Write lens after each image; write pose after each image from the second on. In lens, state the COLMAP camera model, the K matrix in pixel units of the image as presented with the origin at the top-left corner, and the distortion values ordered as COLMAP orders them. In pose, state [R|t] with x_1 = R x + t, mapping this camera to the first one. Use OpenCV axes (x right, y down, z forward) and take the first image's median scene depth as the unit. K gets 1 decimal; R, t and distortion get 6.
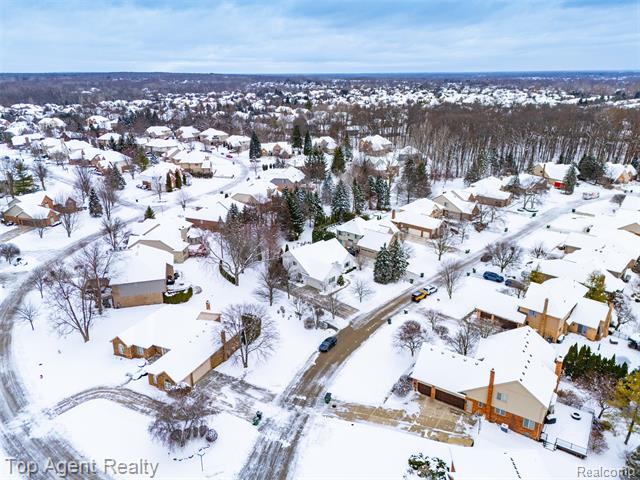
lens RADIAL K [[469.0, 0, 318.9], [0, 469.0, 241.6], [0, 0, 1]] dist [0.069972, -0.059504]
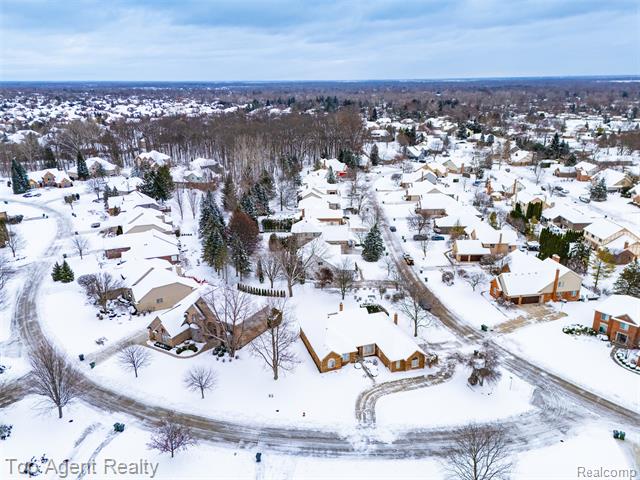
lens RADIAL K [[469.0, 0, 318.1], [0, 469.0, 244.2], [0, 0, 1]] dist [0.069972, -0.059504]
pose [[0.729546, -0.226266, 0.645419, -0.672291], [0.234543, 0.969234, 0.074671, -0.072329], [-0.642458, 0.096903, 0.760170, 0.130246]]
